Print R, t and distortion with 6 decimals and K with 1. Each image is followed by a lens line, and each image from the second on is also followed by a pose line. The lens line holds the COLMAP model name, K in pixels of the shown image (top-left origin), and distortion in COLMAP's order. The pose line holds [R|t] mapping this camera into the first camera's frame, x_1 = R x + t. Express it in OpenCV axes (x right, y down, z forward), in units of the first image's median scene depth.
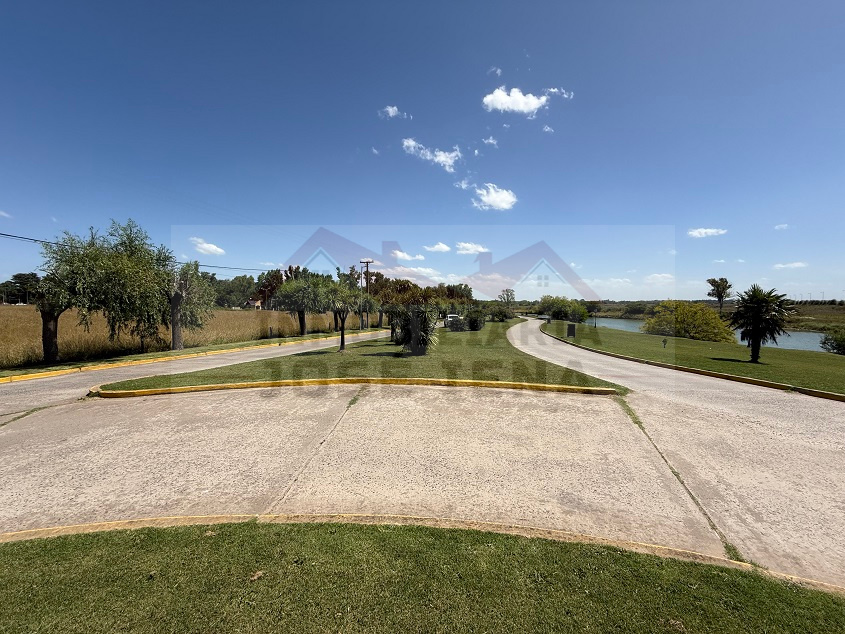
lens RADIAL K [[333.5, 0, 418.5], [0, 333.5, 313.6], [0, 0, 1]] dist [0.002652, -0.000682]
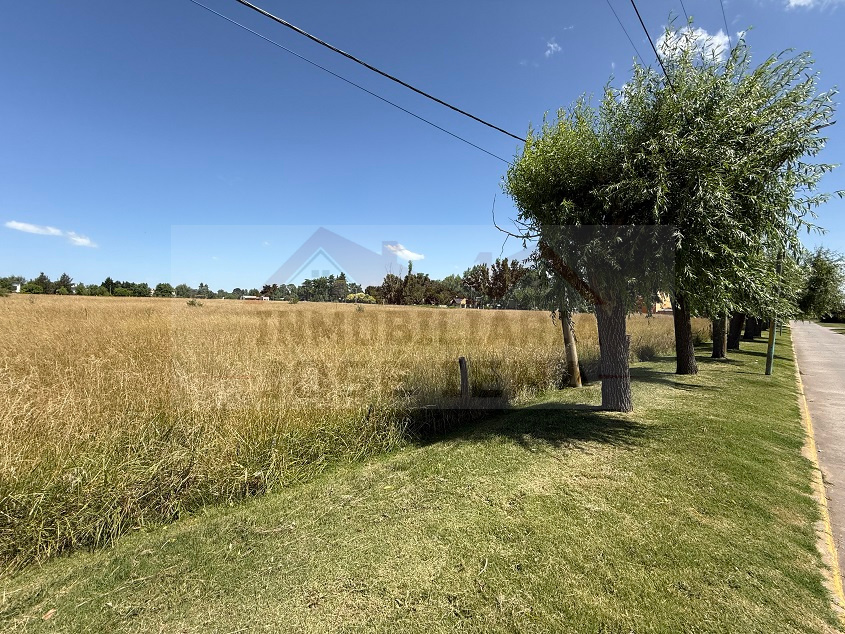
lens RADIAL K [[333.5, 0, 420.9], [0, 333.5, 311.6], [0, 0, 1]] dist [0.002652, -0.000682]
pose [[0.837224, 0.020378, -0.546481, -0.060677], [-0.024263, 0.999706, 0.000106, 0.000685], [0.546322, 0.013171, 0.837471, 0.134476]]
